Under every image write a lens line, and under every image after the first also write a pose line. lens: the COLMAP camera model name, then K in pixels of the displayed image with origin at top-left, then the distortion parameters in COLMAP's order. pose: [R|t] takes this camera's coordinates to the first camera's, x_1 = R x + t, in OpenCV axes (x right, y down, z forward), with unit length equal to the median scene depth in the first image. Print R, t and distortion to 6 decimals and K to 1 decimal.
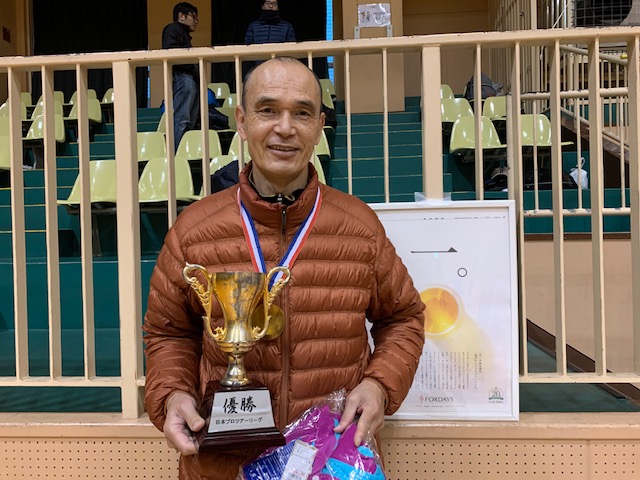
lens RADIAL K [[497.5, 0, 318.1], [0, 497.5, 242.4], [0, 0, 1]] dist [0.037078, -0.005562]
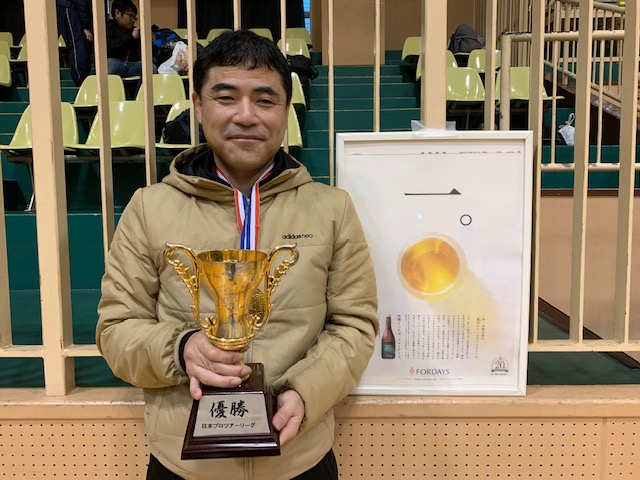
lens RADIAL K [[497.5, 0, 321.1], [0, 497.5, 239.4], [0, 0, 1]] dist [0.037078, -0.005562]
pose [[0.998187, 0.011445, 0.059091, 0.003329], [-0.015094, 0.997982, 0.061673, 0.044552], [-0.058266, -0.062453, 0.996346, 0.192126]]
